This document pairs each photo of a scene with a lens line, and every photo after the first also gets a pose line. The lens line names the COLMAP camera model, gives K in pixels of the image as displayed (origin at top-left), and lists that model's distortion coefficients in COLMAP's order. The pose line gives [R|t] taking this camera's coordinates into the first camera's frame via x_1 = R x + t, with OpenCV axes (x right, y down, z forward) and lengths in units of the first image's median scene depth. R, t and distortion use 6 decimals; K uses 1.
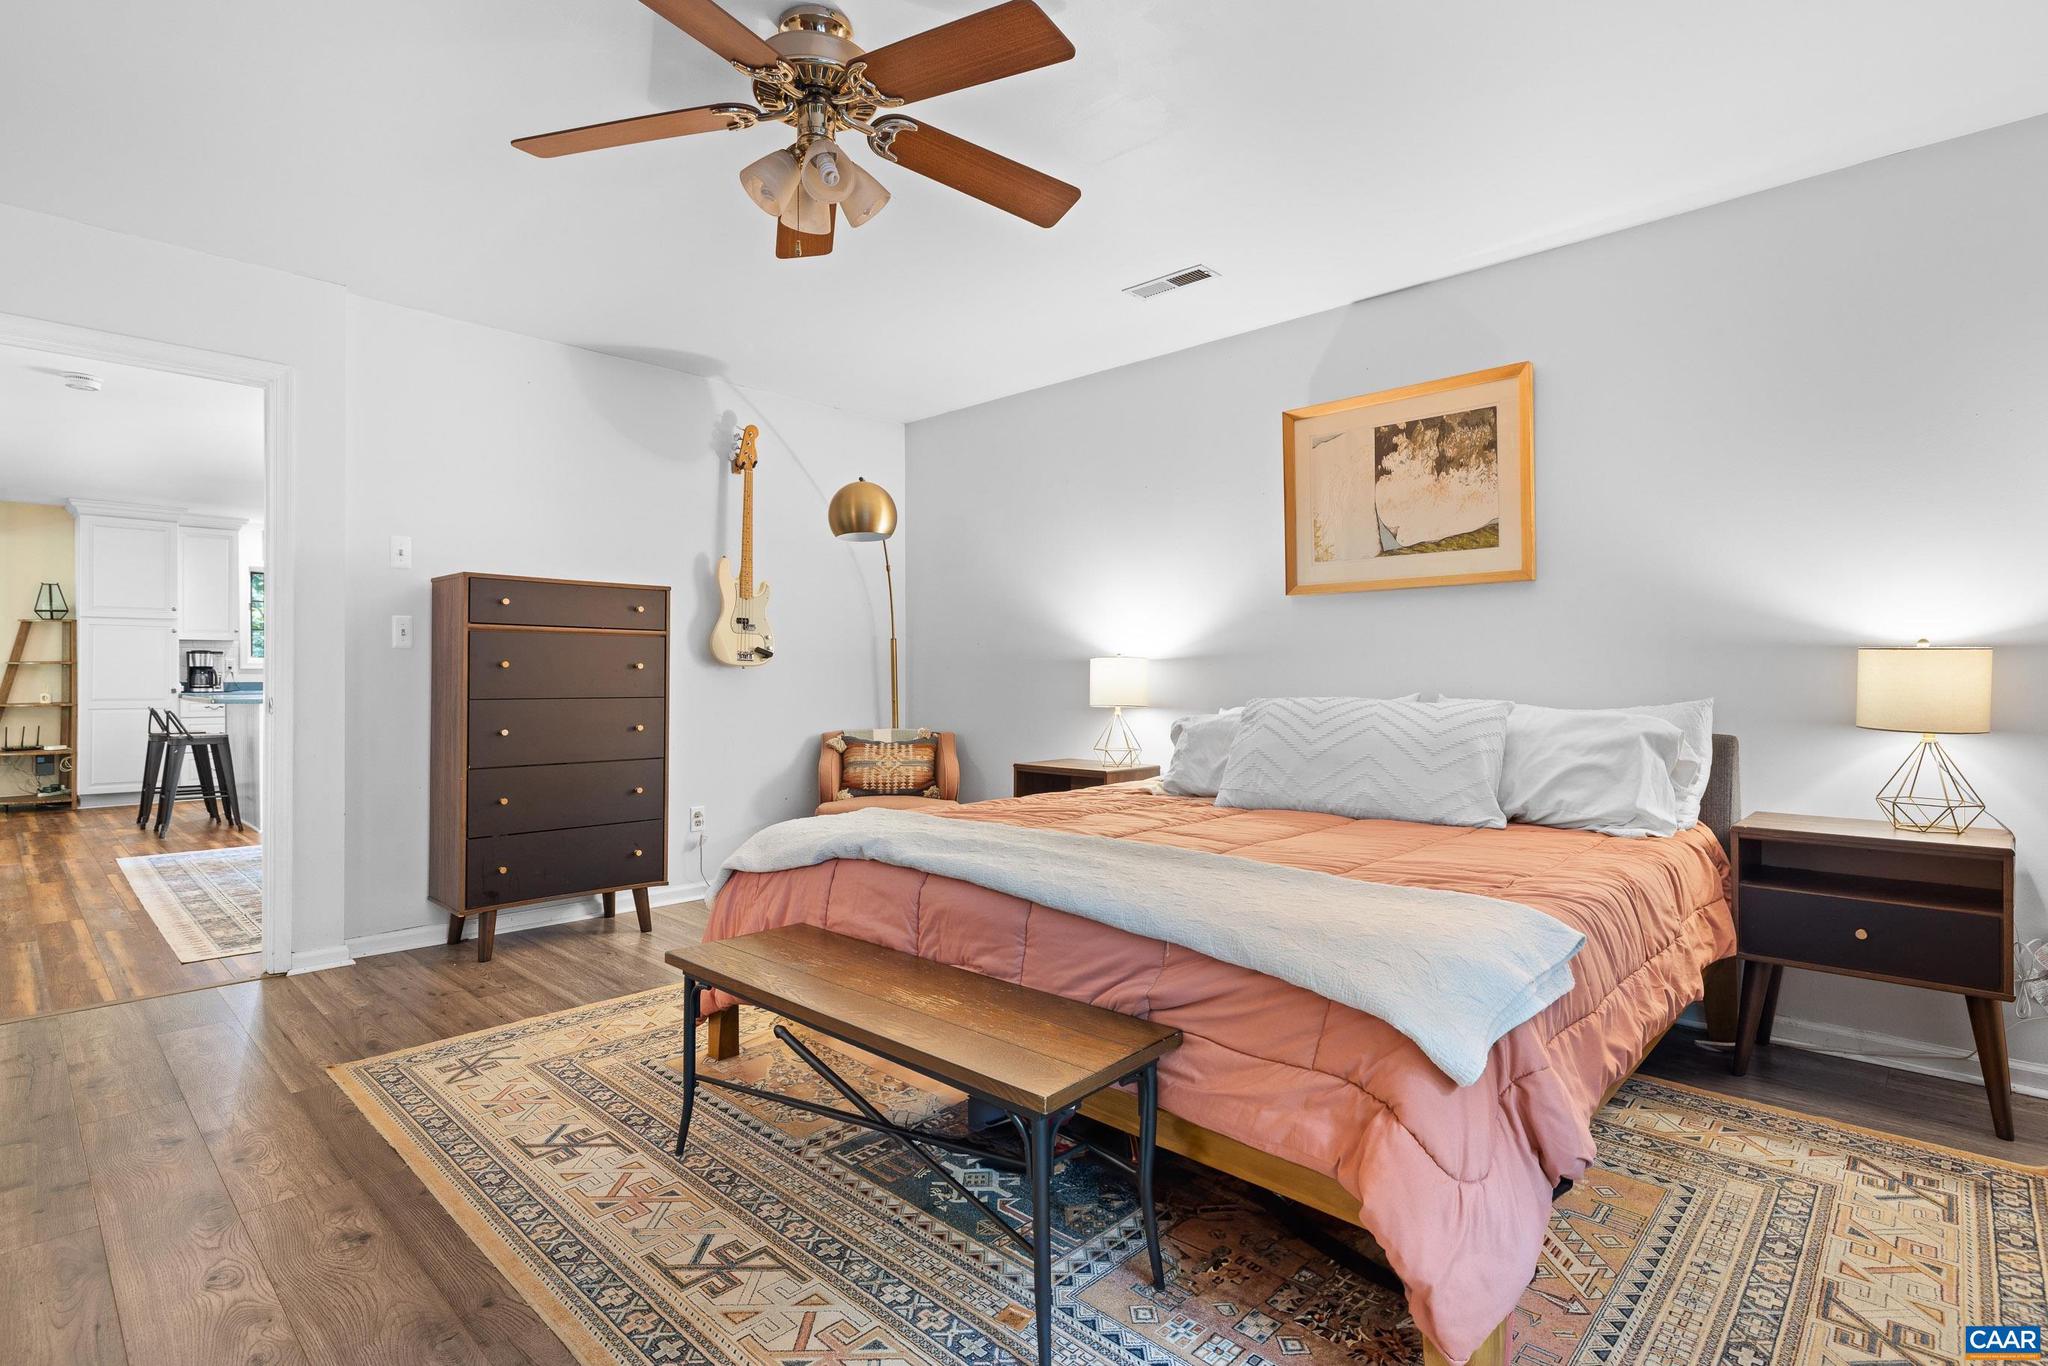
lens RADIAL K [[991.0, 0, 1032.1], [0, 991.0, 673.7], [0, 0, 1]] dist [-0.002039, -0.003379]
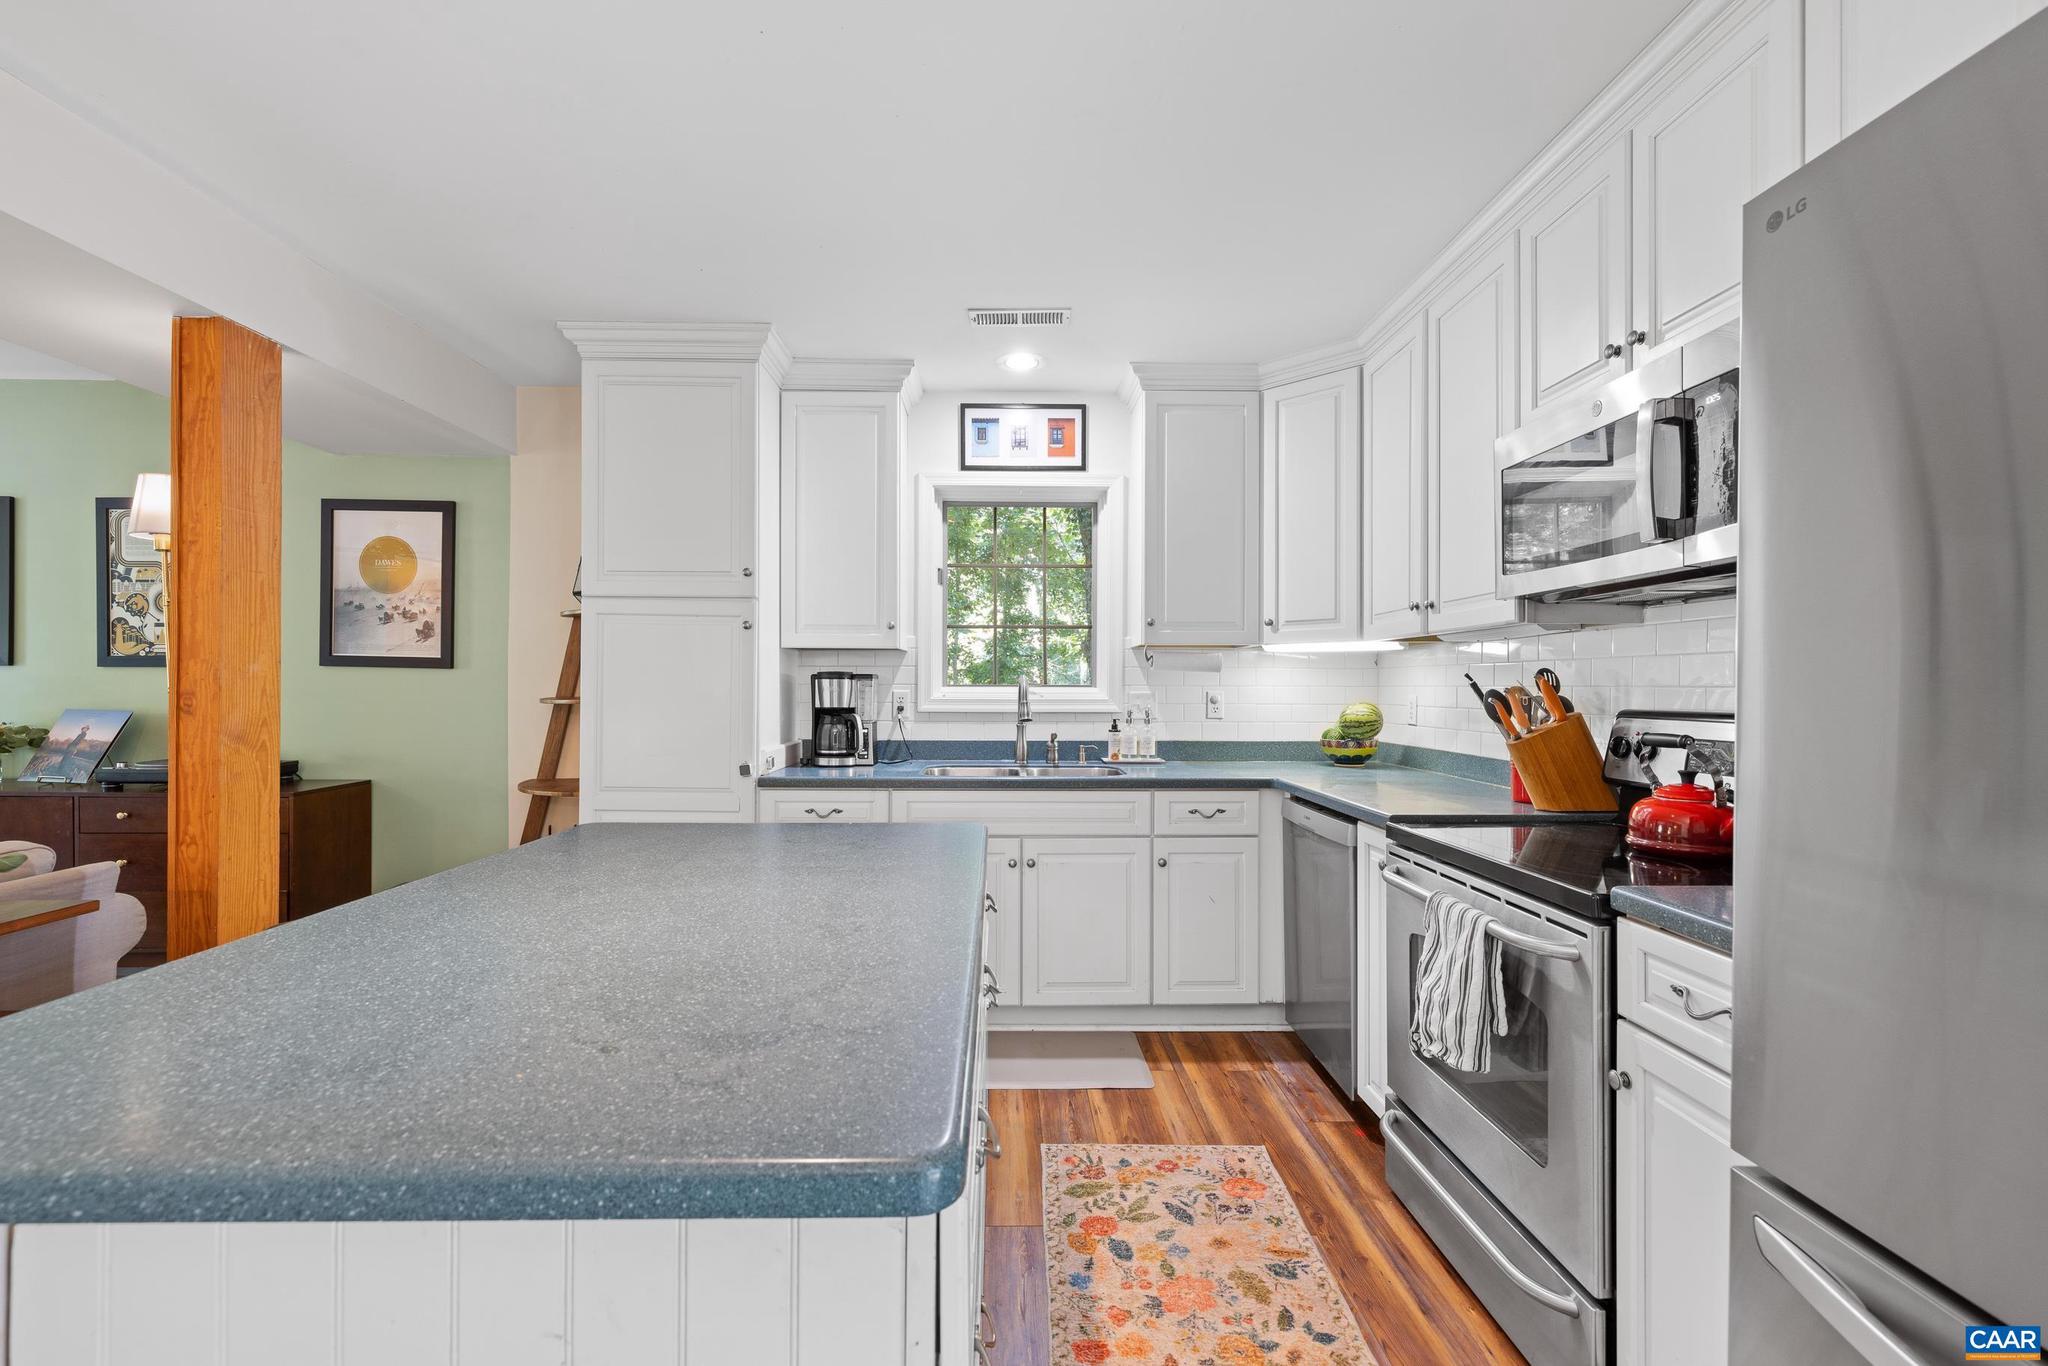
lens RADIAL K [[863.5, 0, 1021.5], [0, 863.5, 692.1], [0, 0, 1]] dist [0.001059, -0.000558]
pose [[0.700517, 0.010339, -0.713560, -0.505341], [-0.002269, 0.999922, 0.012260, -0.019070], [0.713632, -0.006969, 0.700486, 0.789408]]
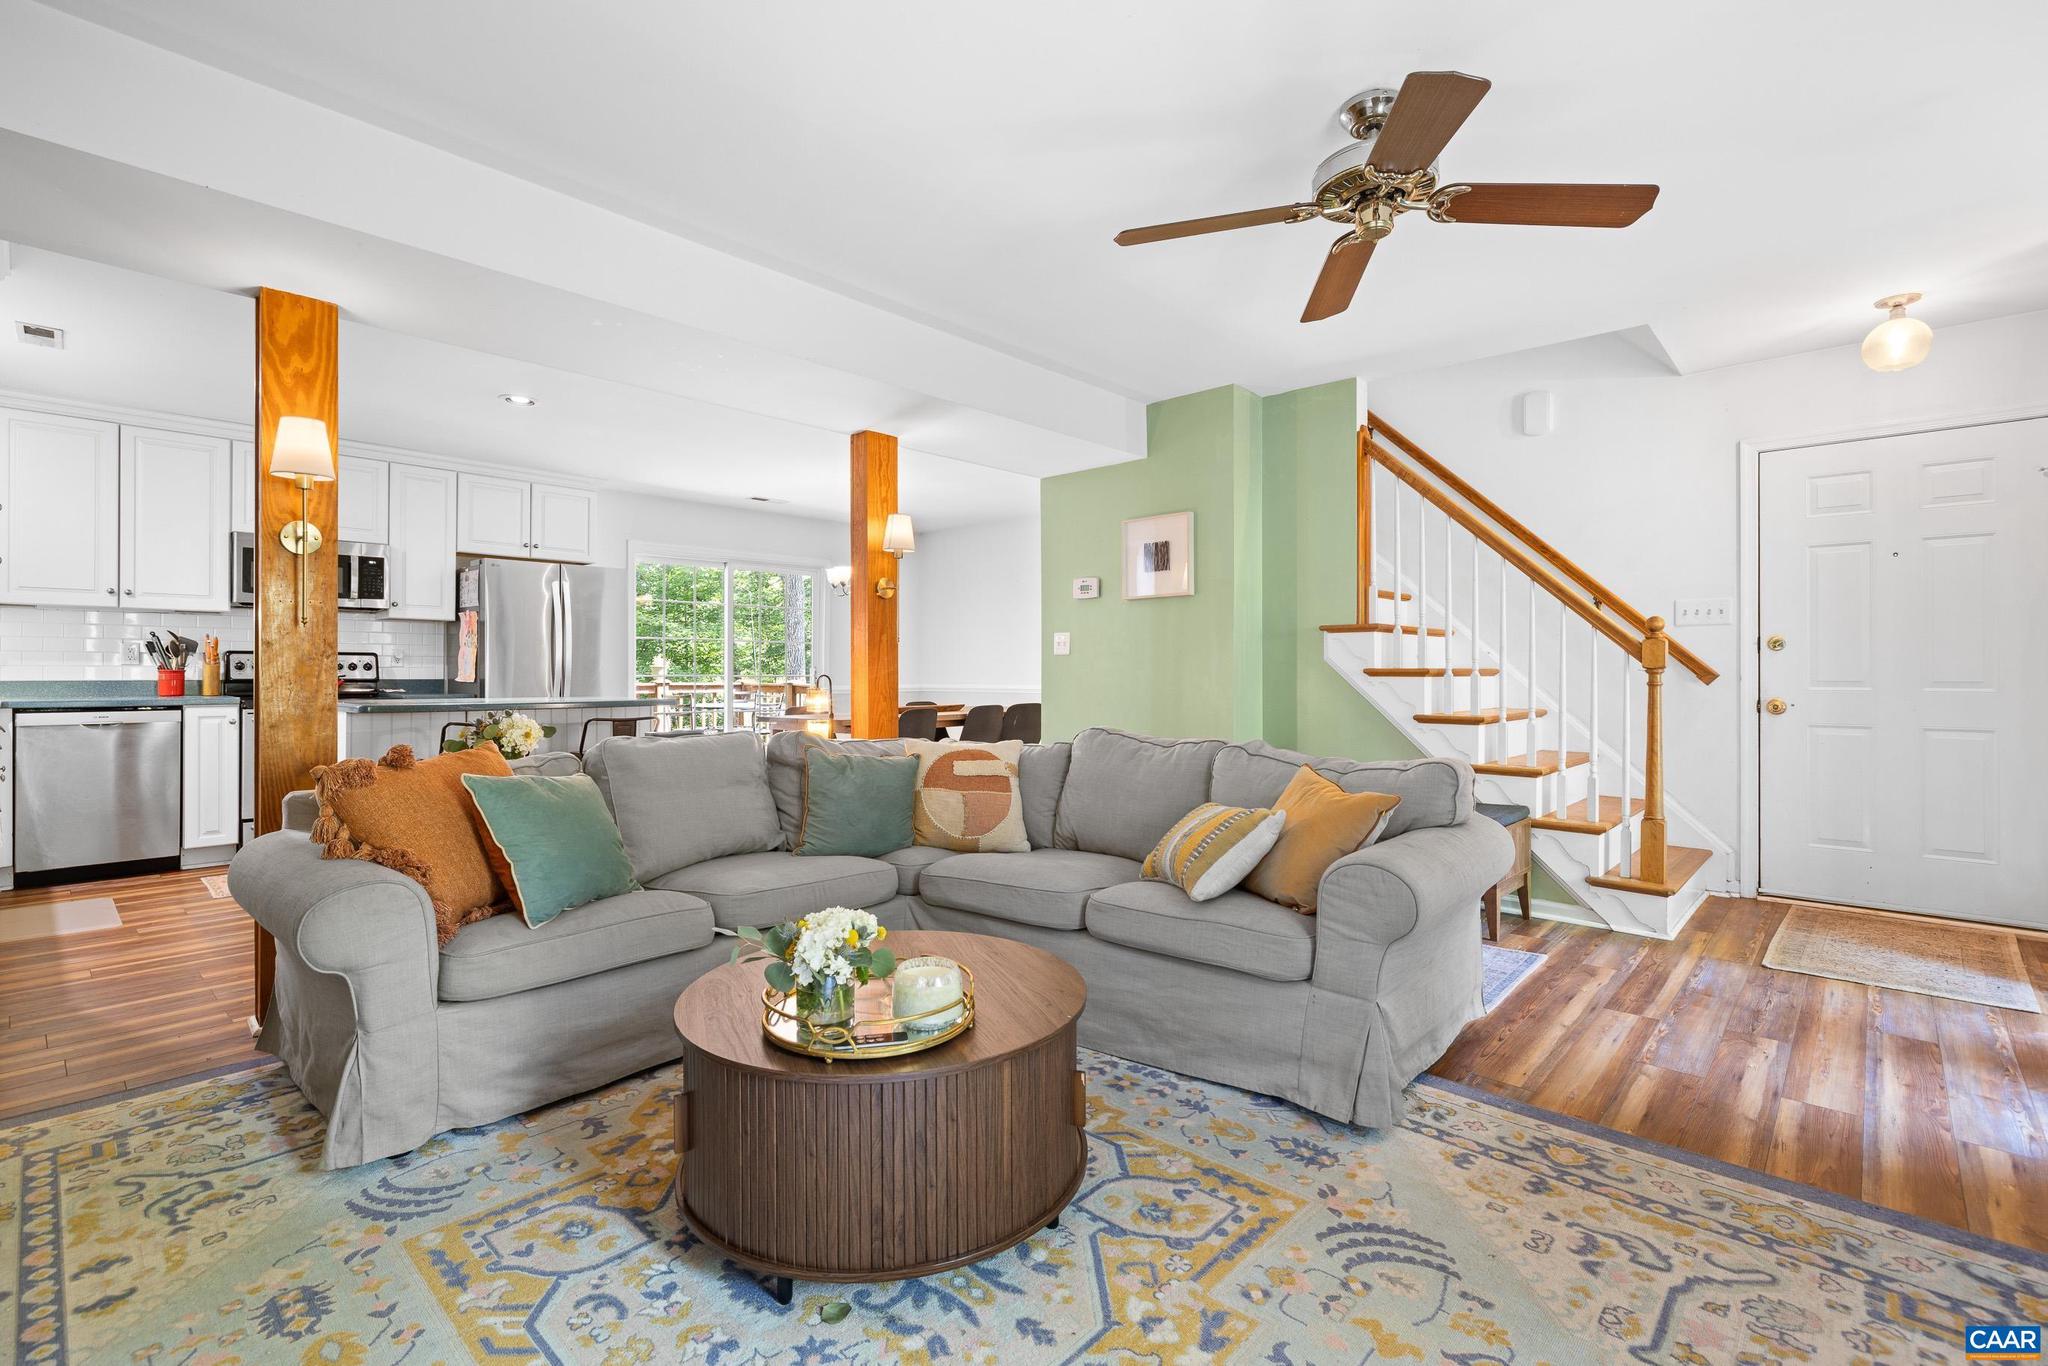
lens RADIAL K [[929.5, 0, 1020.4], [0, 929.5, 673.8], [0, 0, 1]] dist [0.002230, -0.000669]
pose [[-0.009142, 0.000140, 0.999958, -1.195286], [-0.008541, 0.999964, -0.000219, -0.000355], [-0.999922, -0.008543, -0.009141, 0.552694]]
